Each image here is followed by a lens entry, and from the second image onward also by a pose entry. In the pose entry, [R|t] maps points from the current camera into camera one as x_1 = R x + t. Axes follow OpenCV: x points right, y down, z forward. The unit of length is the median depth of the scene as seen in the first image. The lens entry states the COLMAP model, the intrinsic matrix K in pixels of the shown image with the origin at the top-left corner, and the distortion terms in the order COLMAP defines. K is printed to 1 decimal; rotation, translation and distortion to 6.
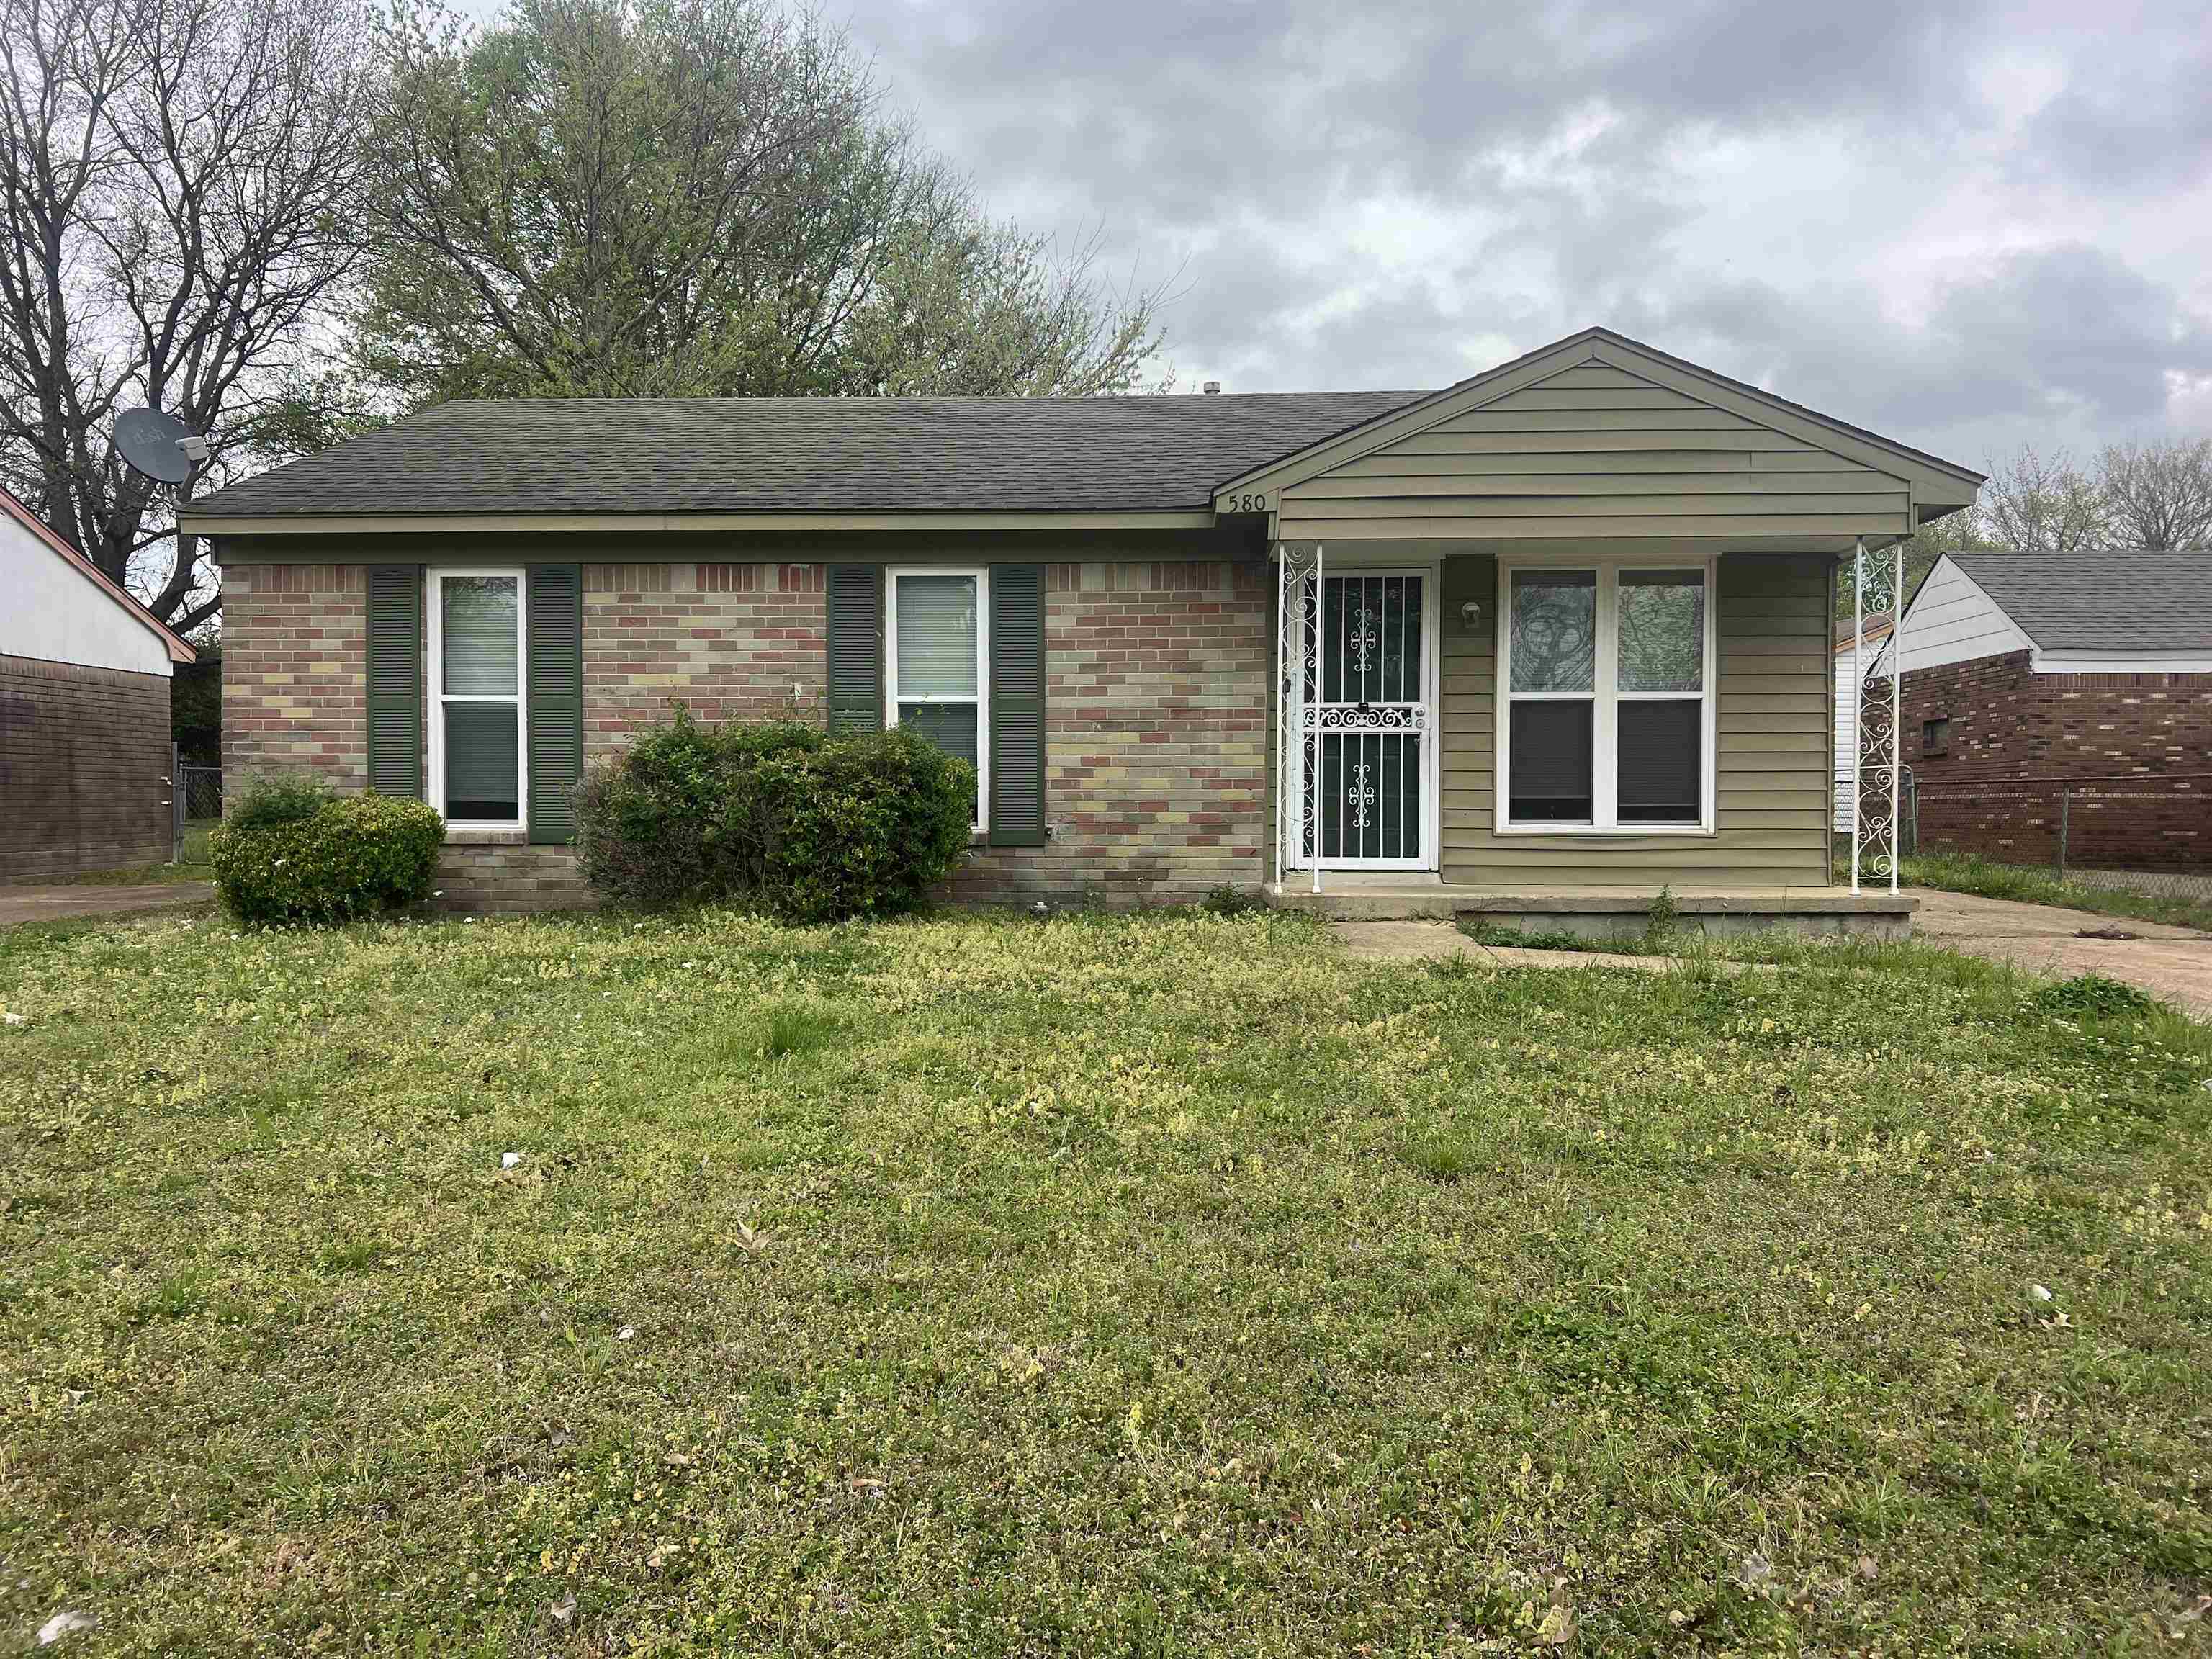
lens RADIAL K [[1686.0, 0, 1098.6], [0, 1686.0, 843.2], [0, 0, 1]] dist [0.033993, -0.002946]
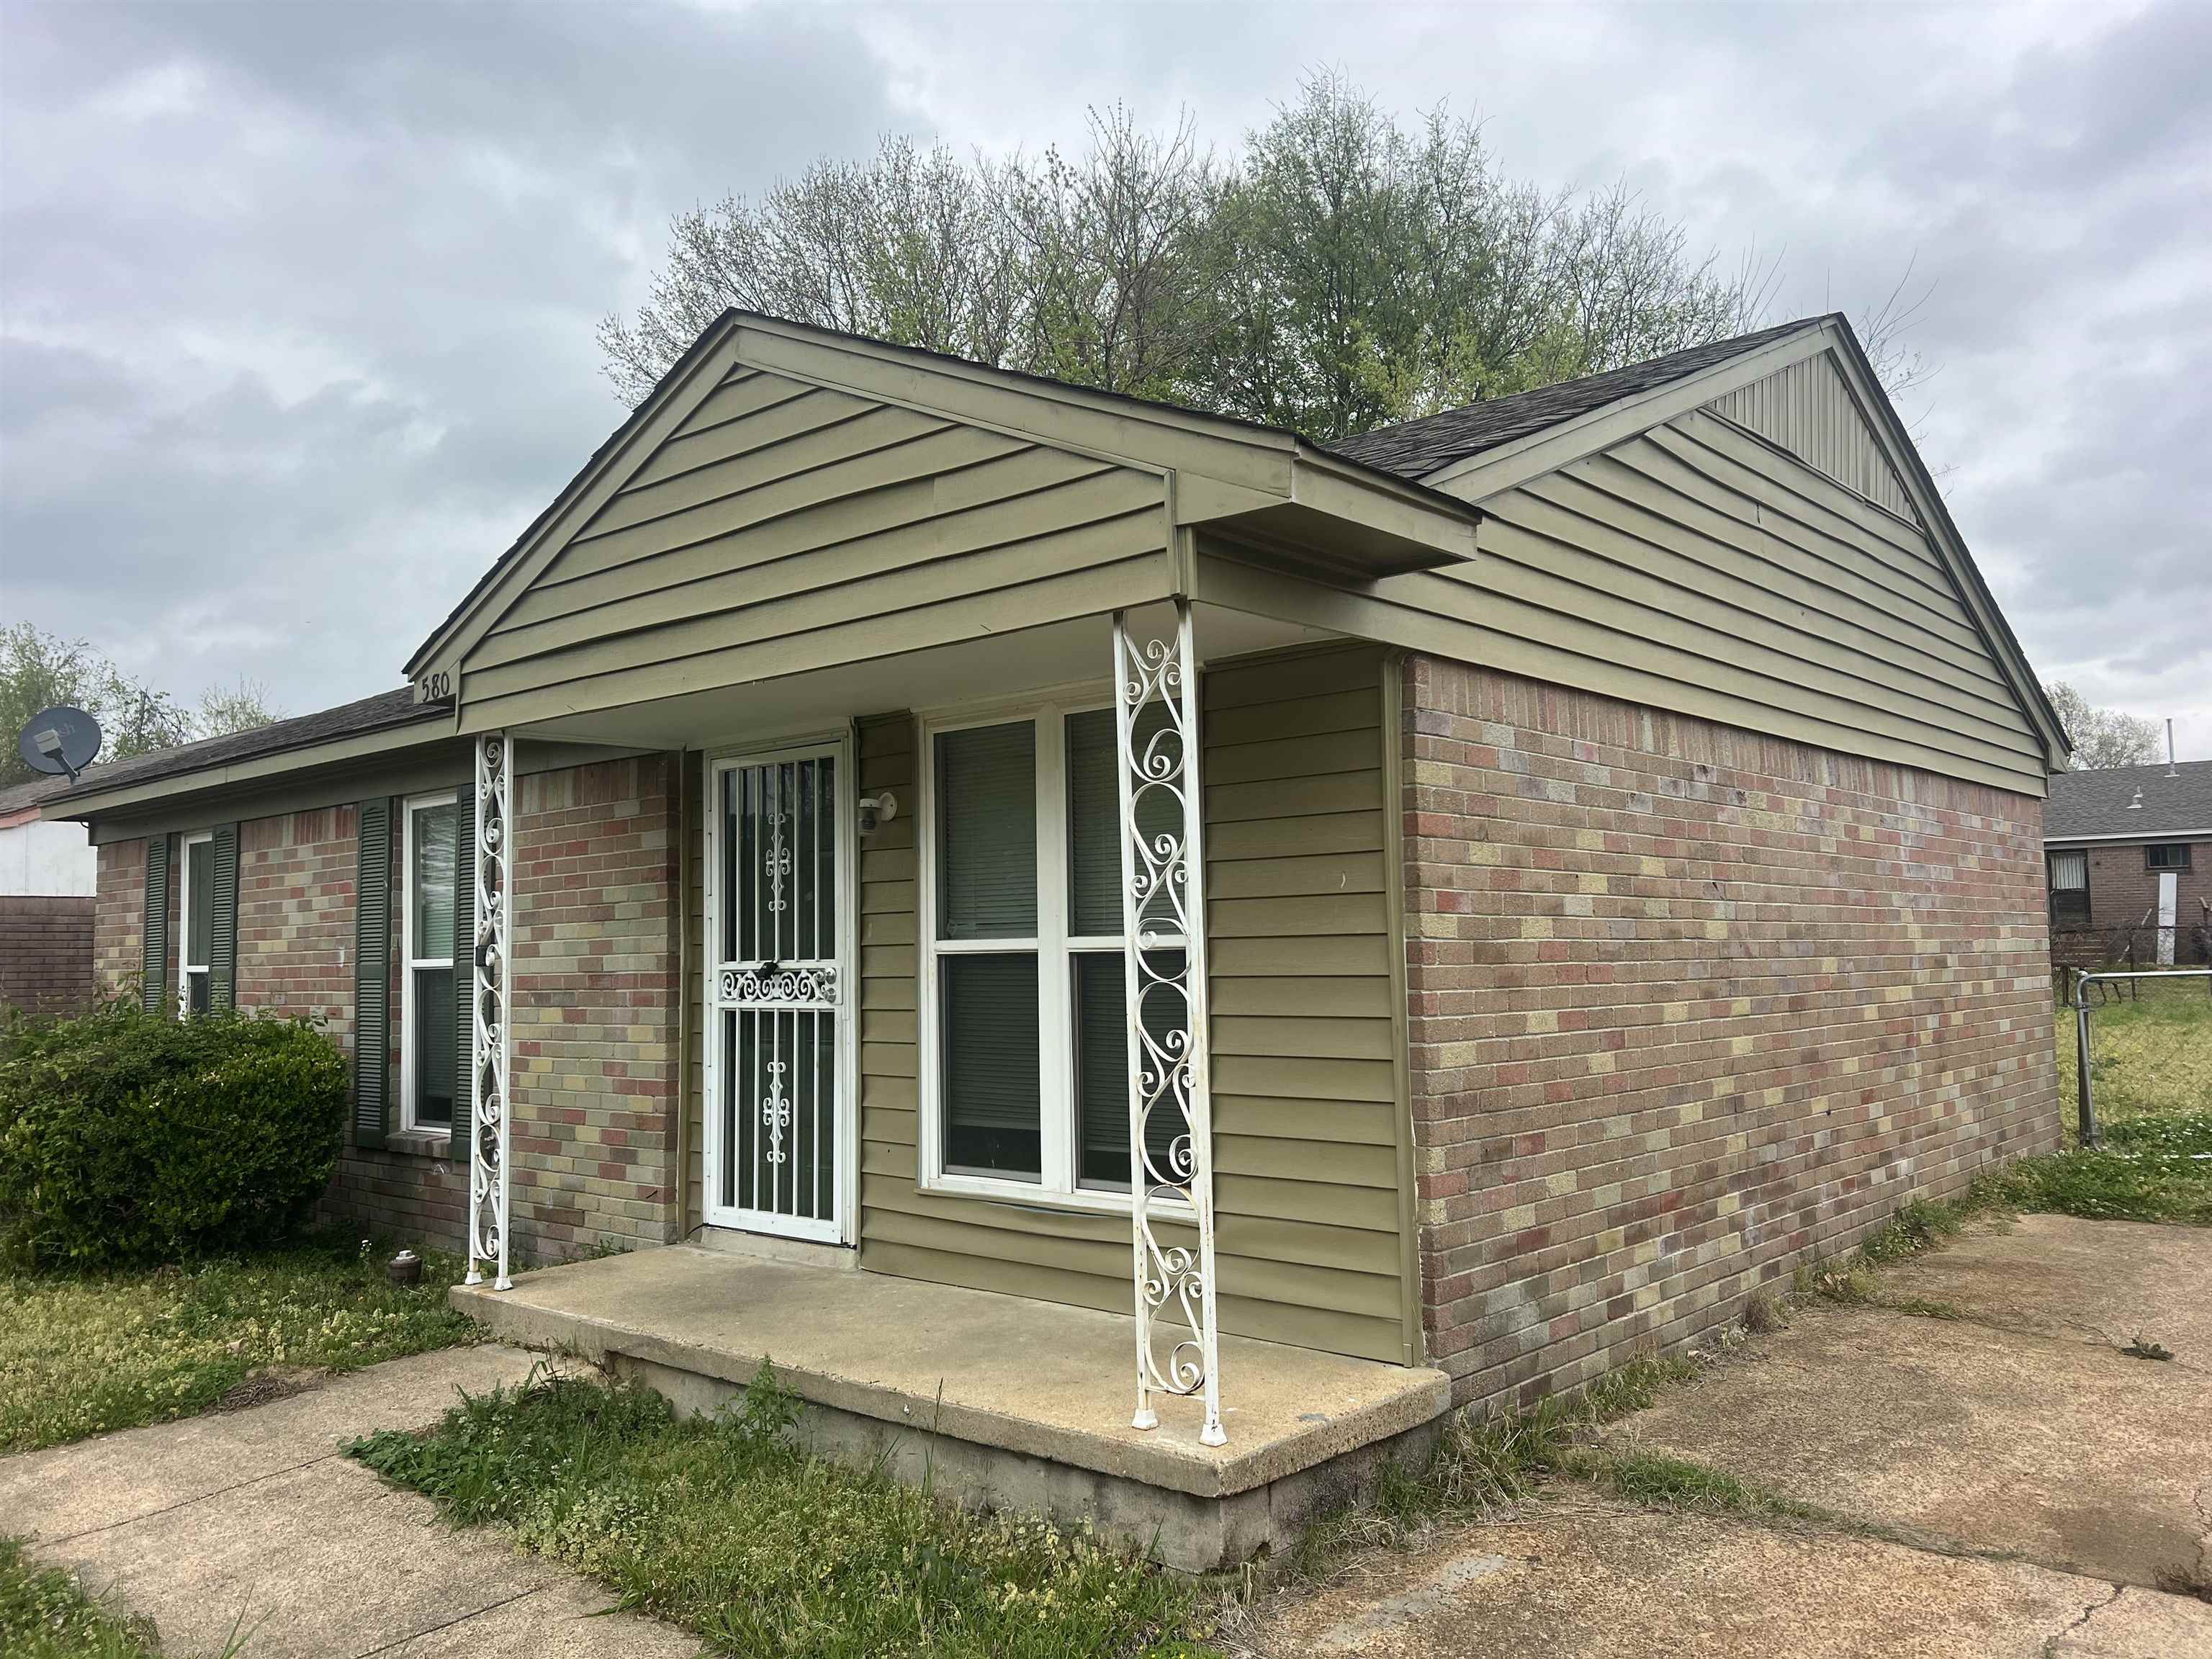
lens RADIAL K [[1686.0, 0, 1105.1], [0, 1686.0, 809.7], [0, 0, 1]] dist [0.033993, -0.002946]
pose [[0.787515, -0.070794, -0.612216, 0.640705], [0.009481, 0.994655, -0.102822, -0.073601], [0.616223, 0.075170, 0.783976, 0.580433]]
